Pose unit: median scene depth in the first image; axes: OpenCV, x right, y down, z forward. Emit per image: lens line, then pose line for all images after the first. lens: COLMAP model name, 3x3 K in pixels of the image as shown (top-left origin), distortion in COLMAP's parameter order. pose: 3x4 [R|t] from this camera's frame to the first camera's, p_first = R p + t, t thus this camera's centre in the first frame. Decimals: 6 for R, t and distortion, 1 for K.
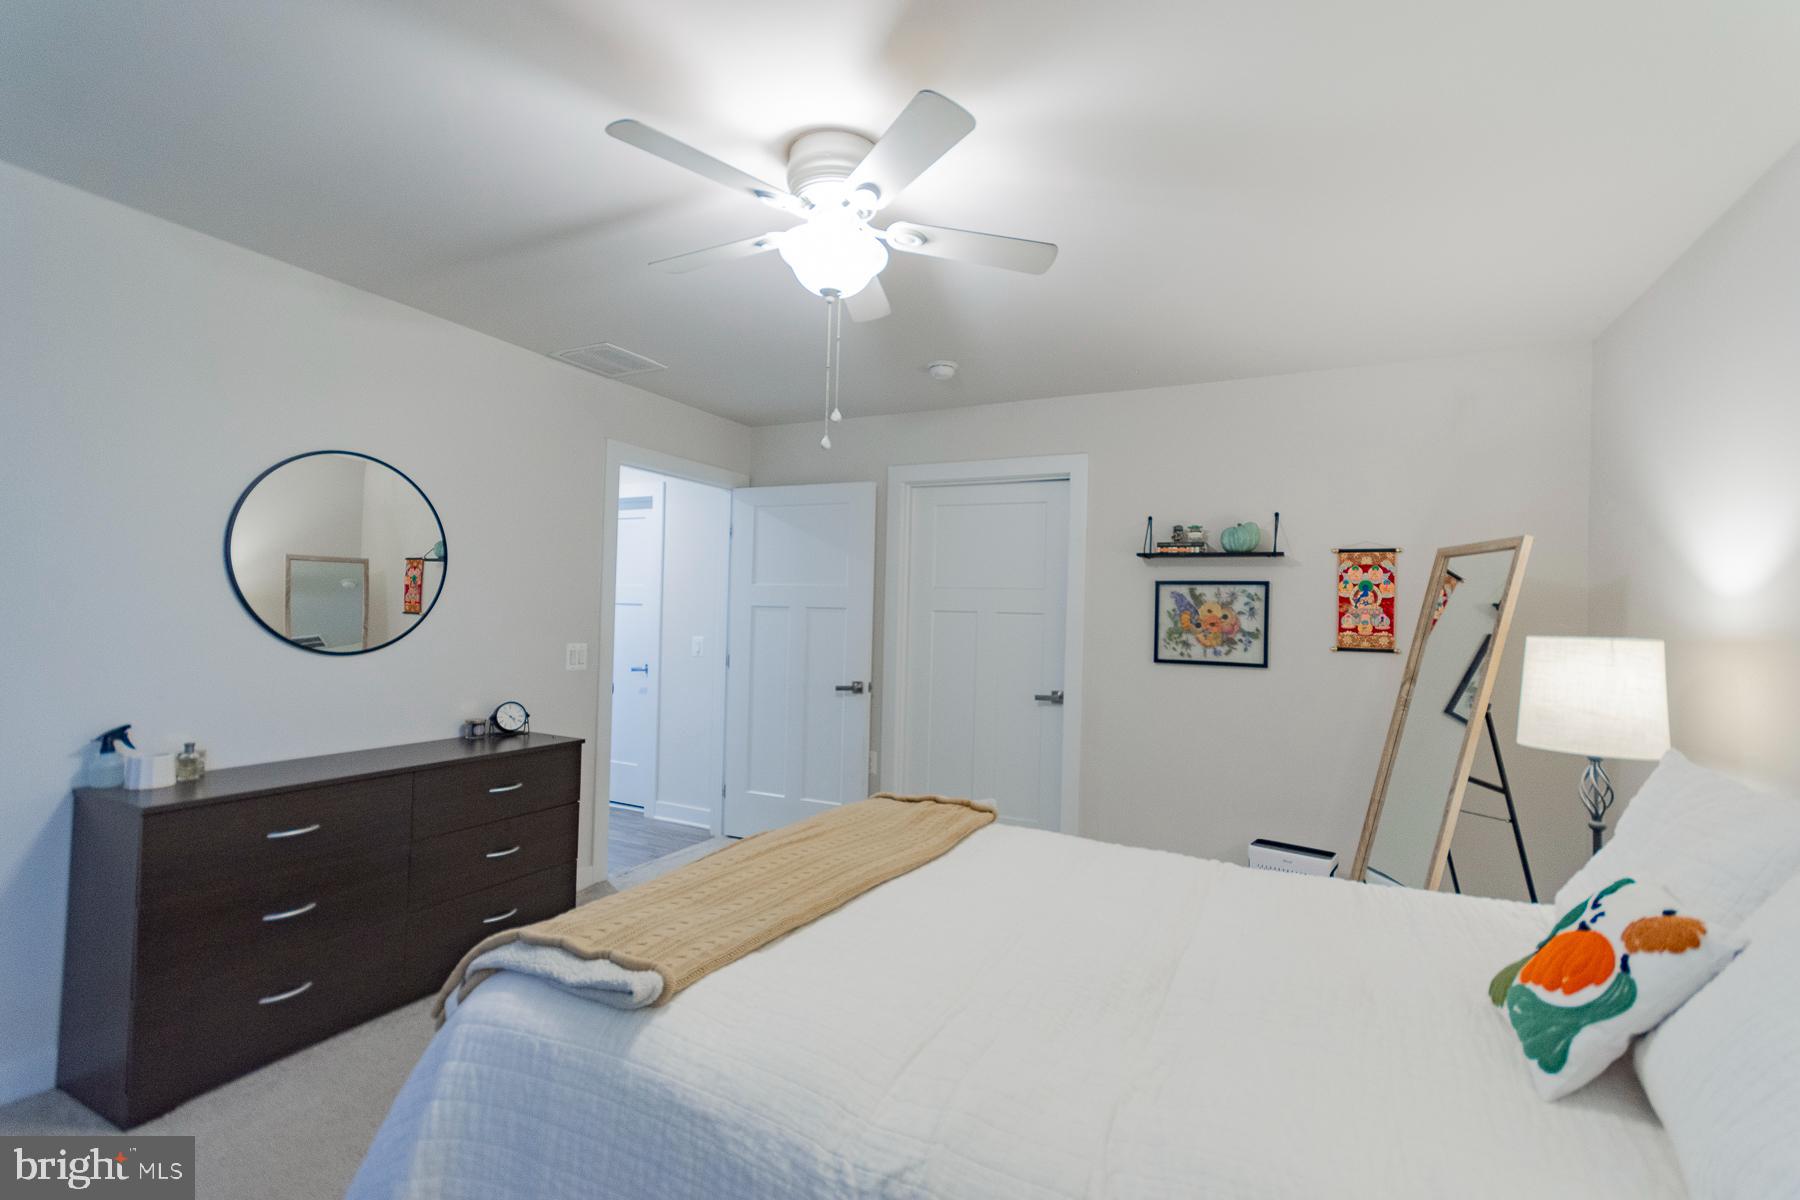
lens RADIAL K [[791.5, 0, 890.7], [0, 791.5, 601.2], [0, 0, 1]] dist [0.008107, -0.002434]
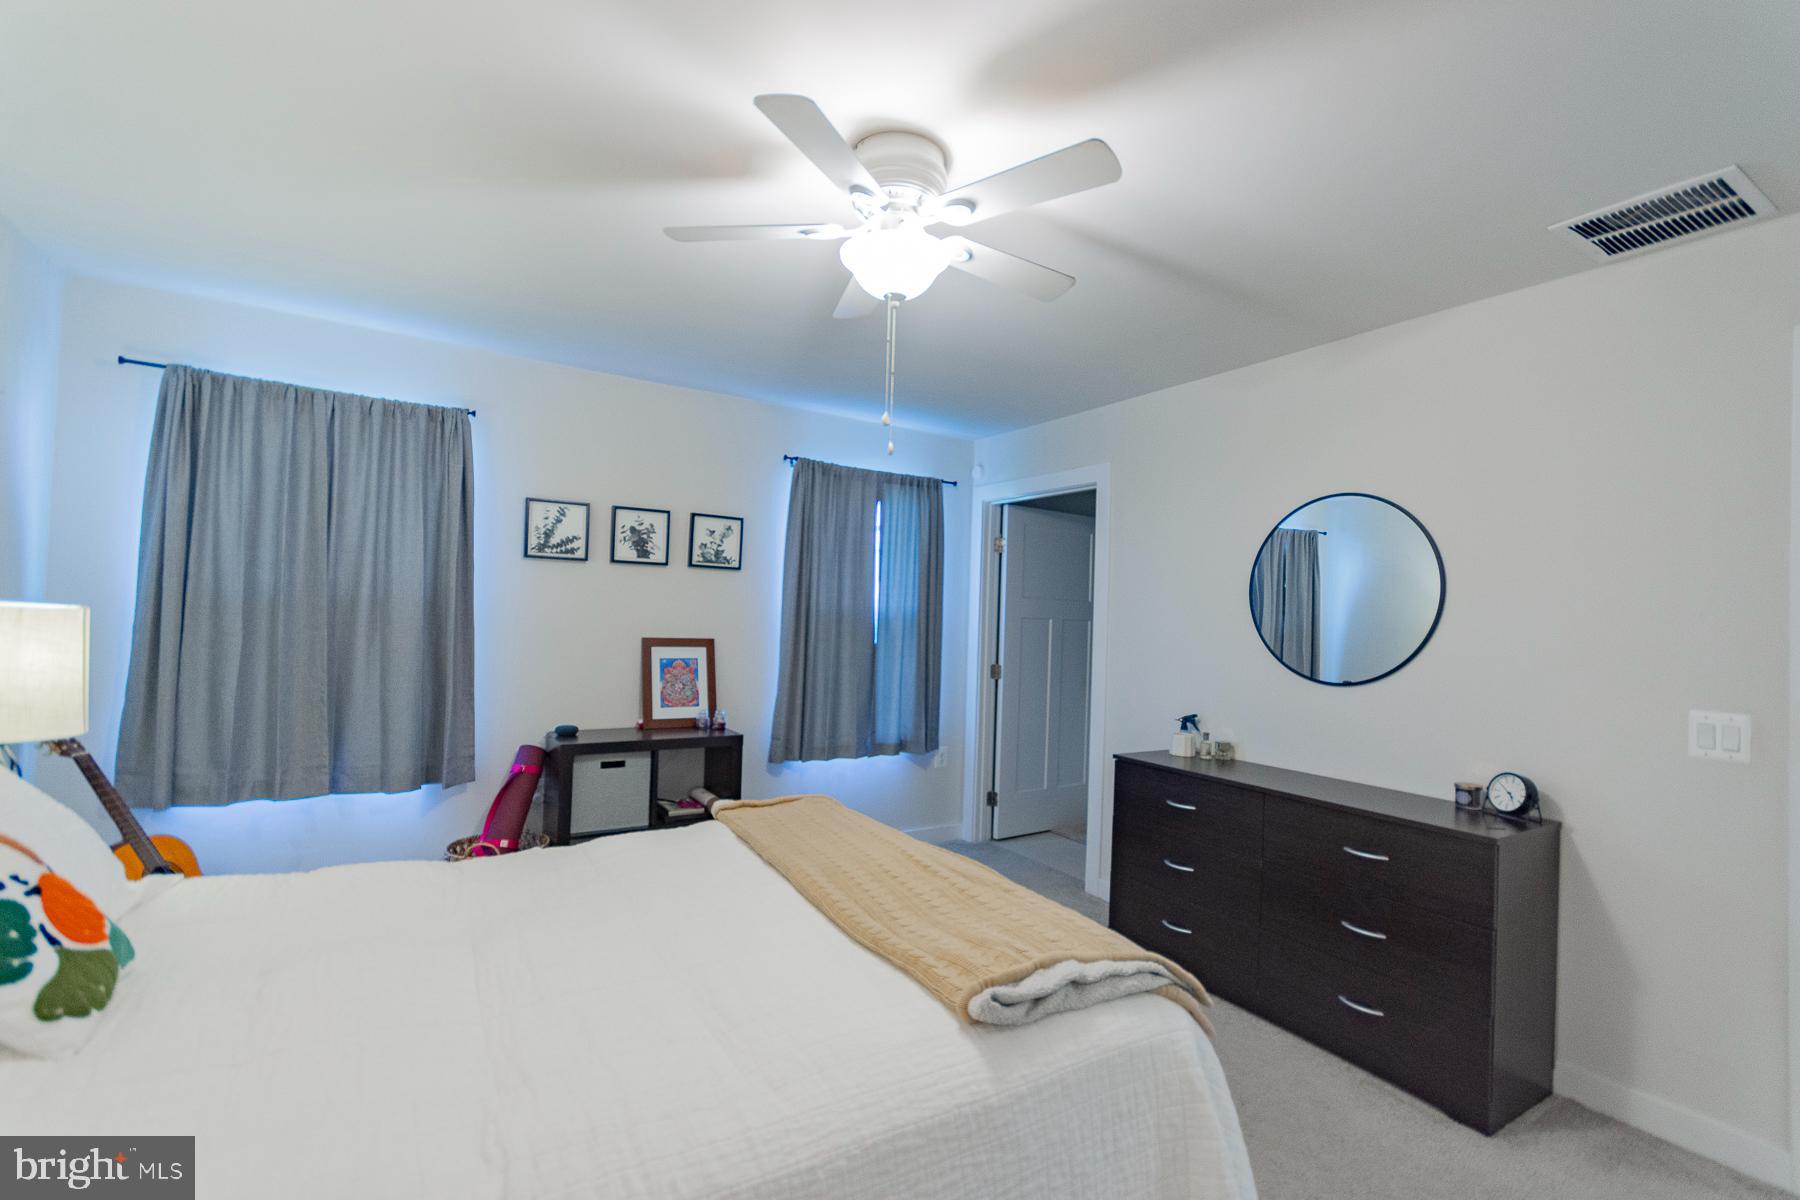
lens RADIAL K [[791.5, 0, 899.5], [0, 791.5, 601.0], [0, 0, 1]] dist [0.008107, -0.002434]
pose [[-0.507203, -0.061198, -0.859651, 0.404328], [-0.031486, 0.998126, -0.052478, 0.023246], [0.861251, 0.000450, -0.508179, 0.813849]]
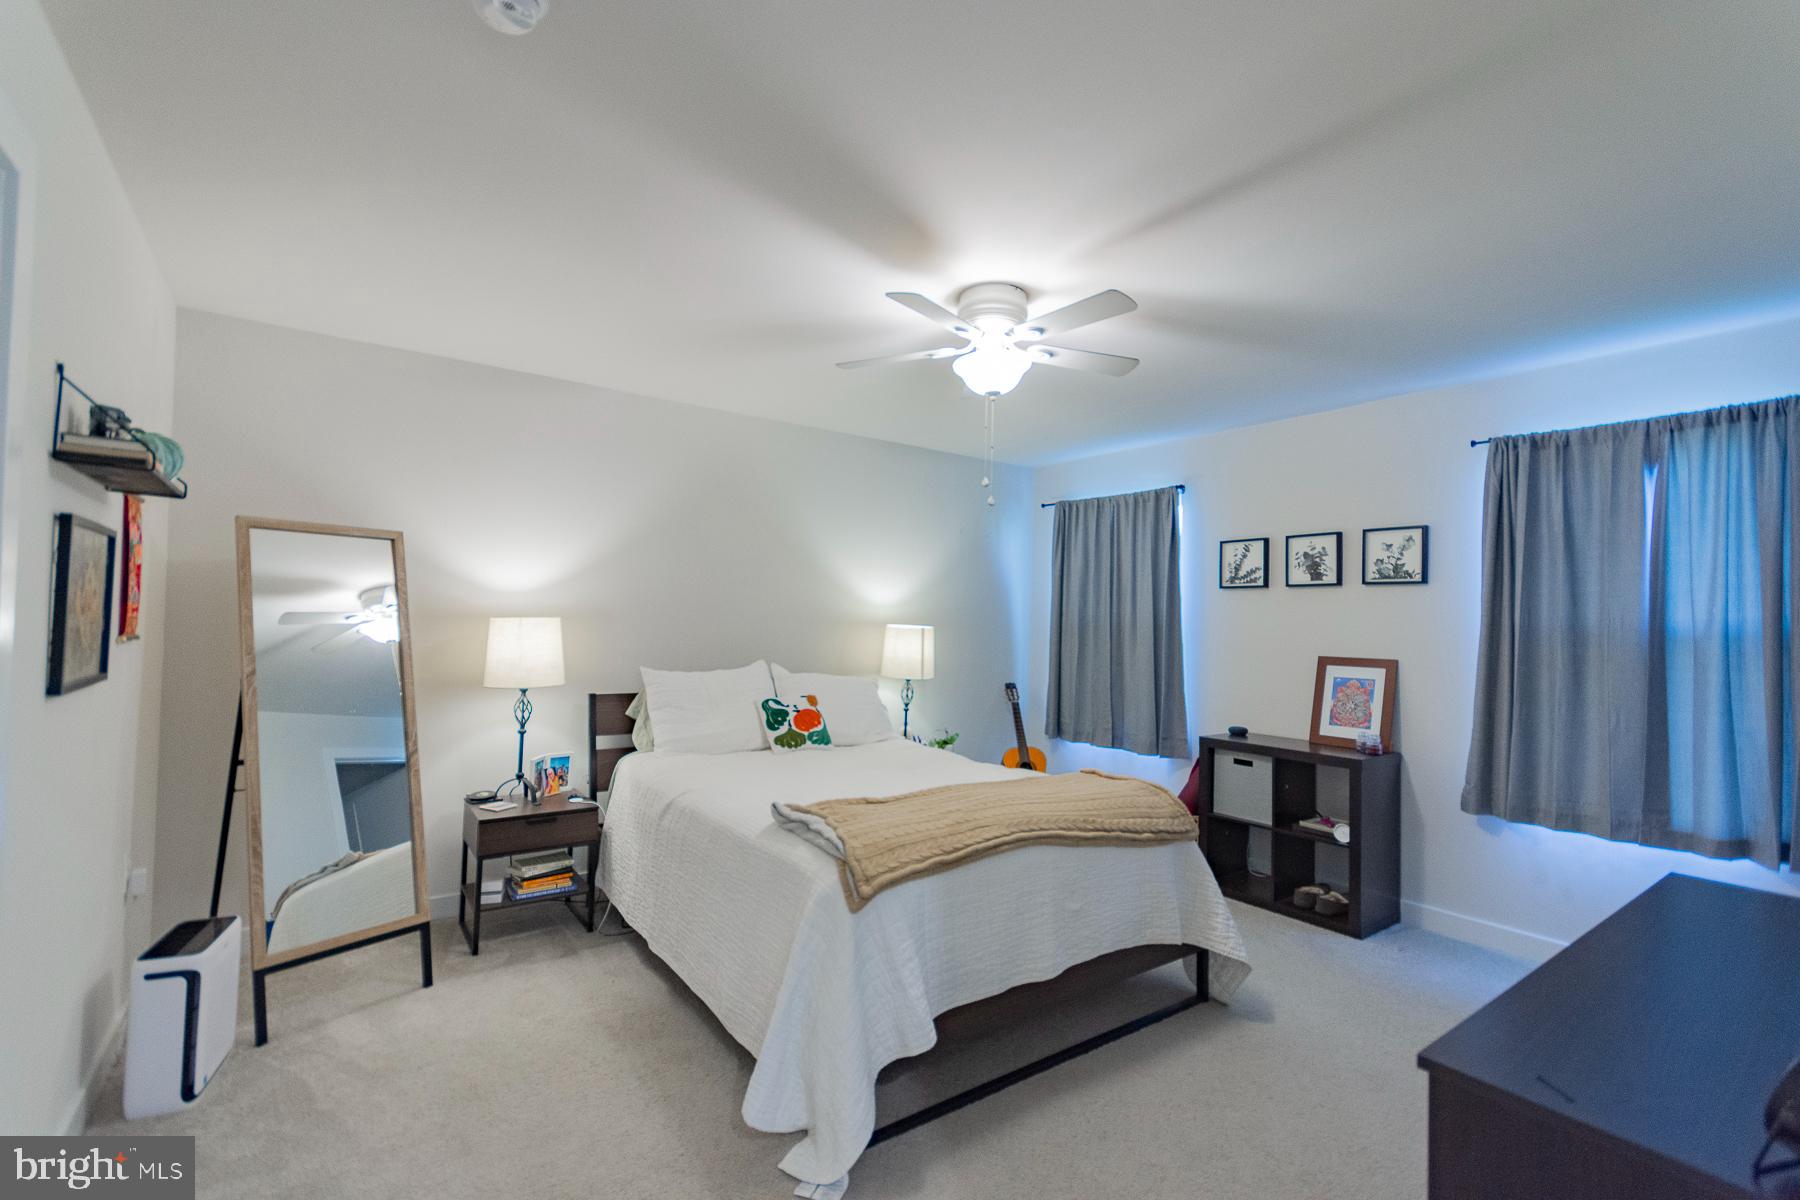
lens RADIAL K [[791.5, 0, 897.8], [0, 791.5, 599.3], [0, 0, 1]] dist [0.008107, -0.002434]
pose [[-0.893311, -0.033005, 0.448226, -0.304262], [-0.051234, 0.998277, -0.028601, 0.010000], [-0.446510, -0.048514, -0.893462, 1.242236]]
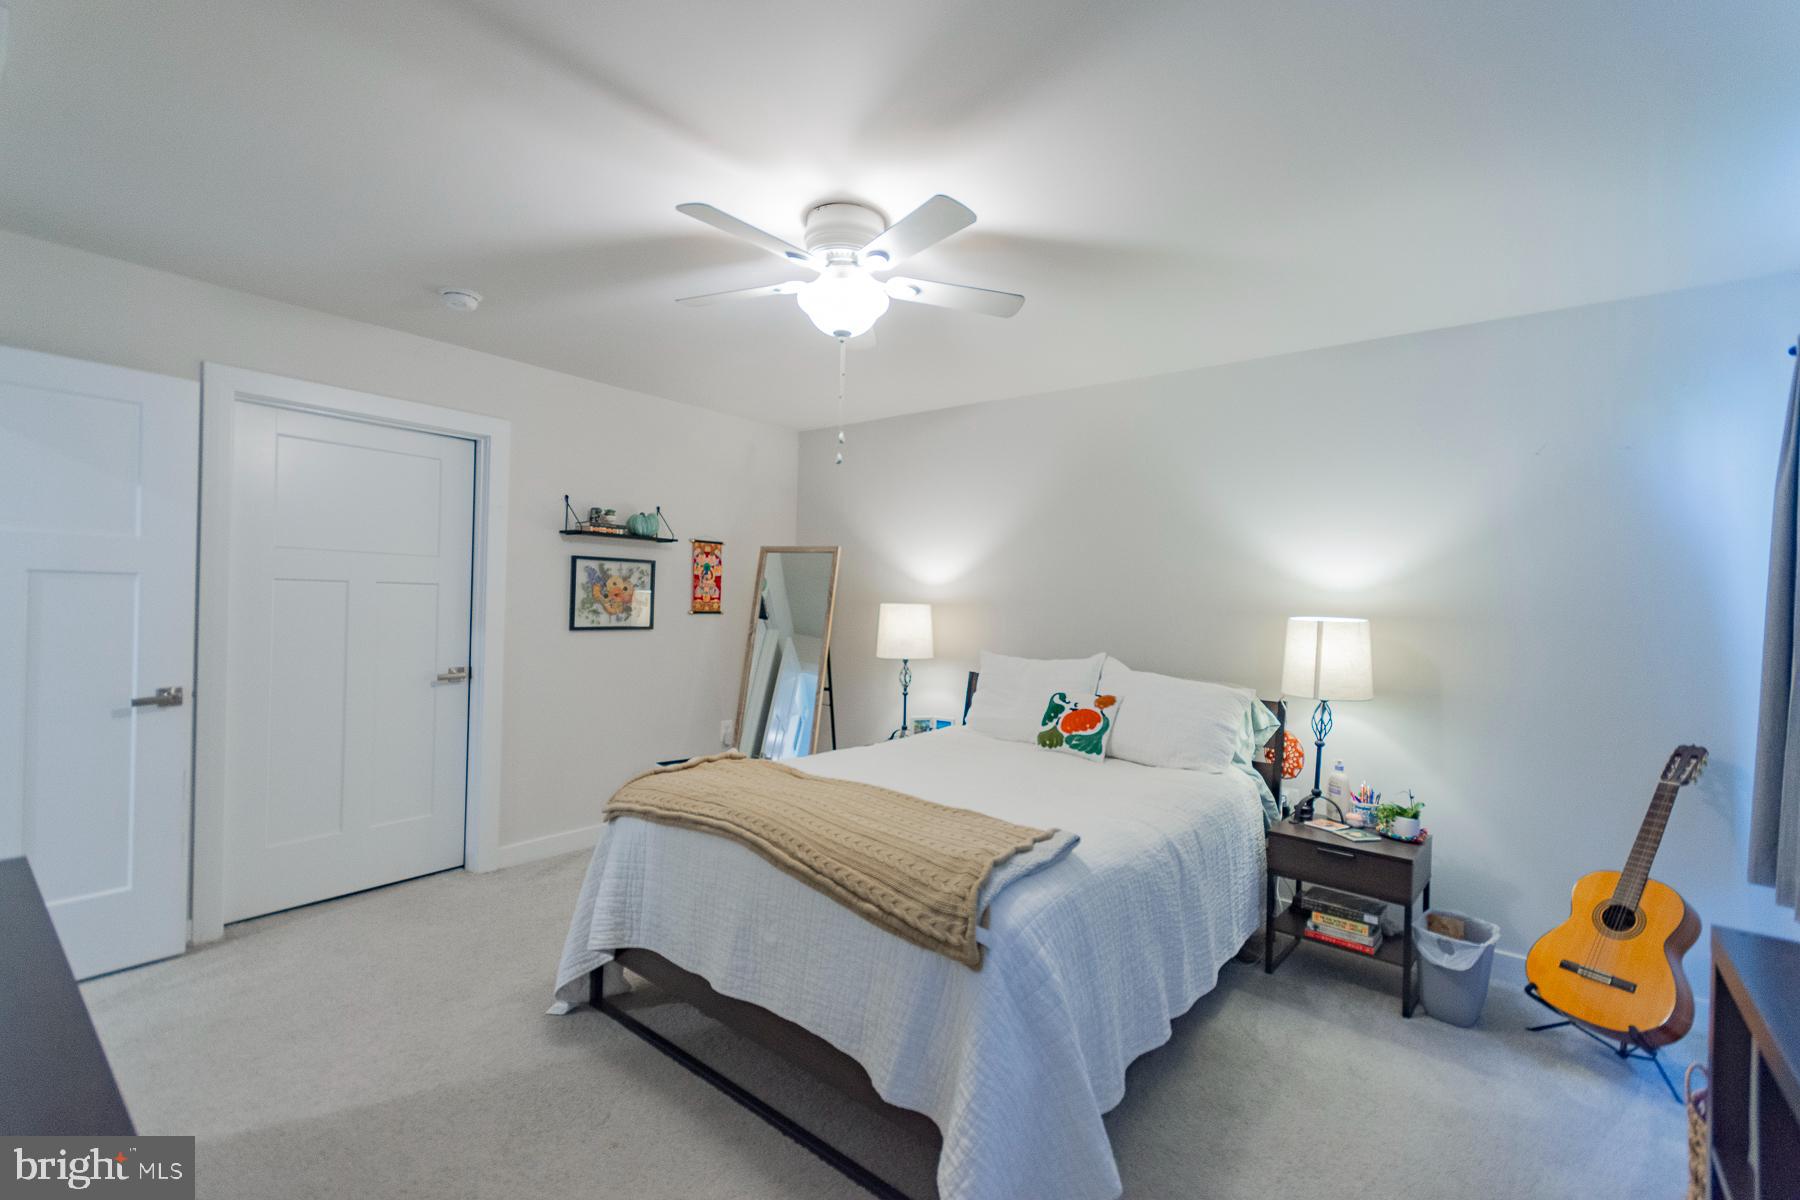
lens RADIAL K [[791.5, 0, 909.1], [0, 791.5, 601.1], [0, 0, 1]] dist [0.008107, -0.002434]
pose [[0.194659, -0.021476, 0.980636, -0.671814], [-0.037212, 0.998879, 0.029262, -0.012499], [-0.980165, -0.042188, 0.193642, 0.350364]]
